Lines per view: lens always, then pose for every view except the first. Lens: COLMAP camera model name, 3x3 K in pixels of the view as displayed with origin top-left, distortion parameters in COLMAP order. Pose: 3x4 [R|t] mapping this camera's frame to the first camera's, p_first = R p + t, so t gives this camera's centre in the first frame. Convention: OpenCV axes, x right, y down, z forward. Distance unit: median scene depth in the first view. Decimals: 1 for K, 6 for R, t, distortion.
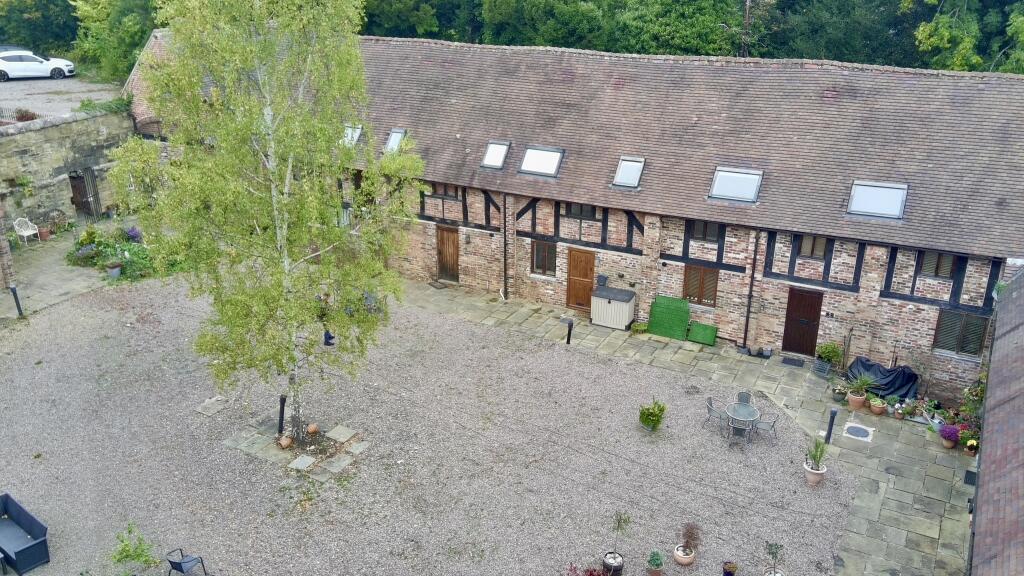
lens RADIAL K [[844.2, 0, 515.7], [0, 844.2, 285.3], [0, 0, 1]] dist [0.127061, -0.210006]
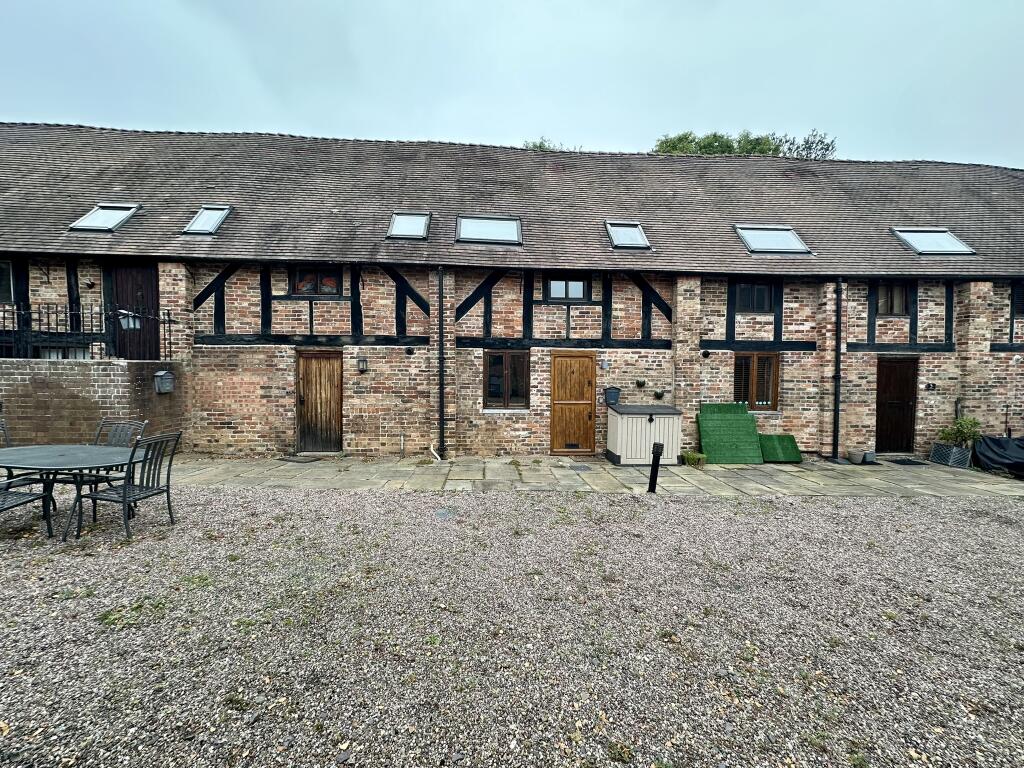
lens RADIAL K [[406.0, 0, 511.3], [0, 406.0, 384.5], [0, 0, 1]] dist [-0.000265, -0.000186]
pose [[0.860838, -0.014905, 0.508661, -0.120100], [0.185581, 0.939926, -0.286529, 0.060397], [-0.473833, 0.341053, 0.811890, 0.802333]]
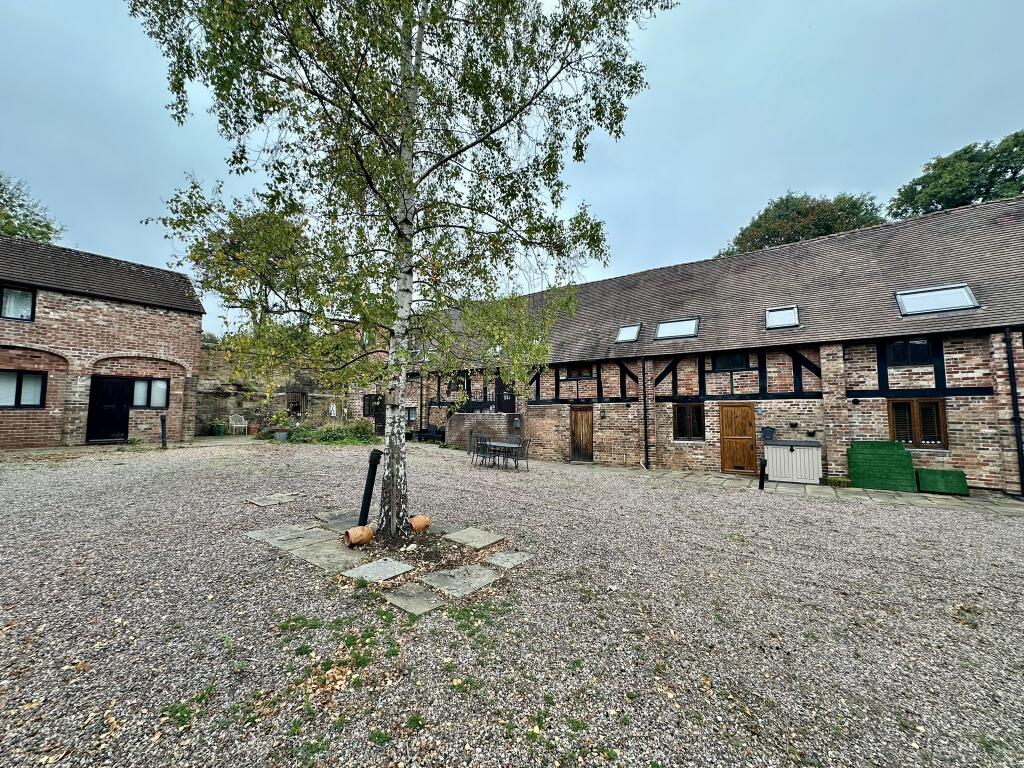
lens RADIAL K [[406.0, 0, 511.3], [0, 406.0, 384.5], [0, 0, 1]] dist [-0.000265, -0.000186]
pose [[0.992654, -0.012584, -0.120331, -0.117928], [-0.042865, 0.893482, -0.447048, 0.154724], [0.113139, 0.448922, 0.886380, 0.577068]]
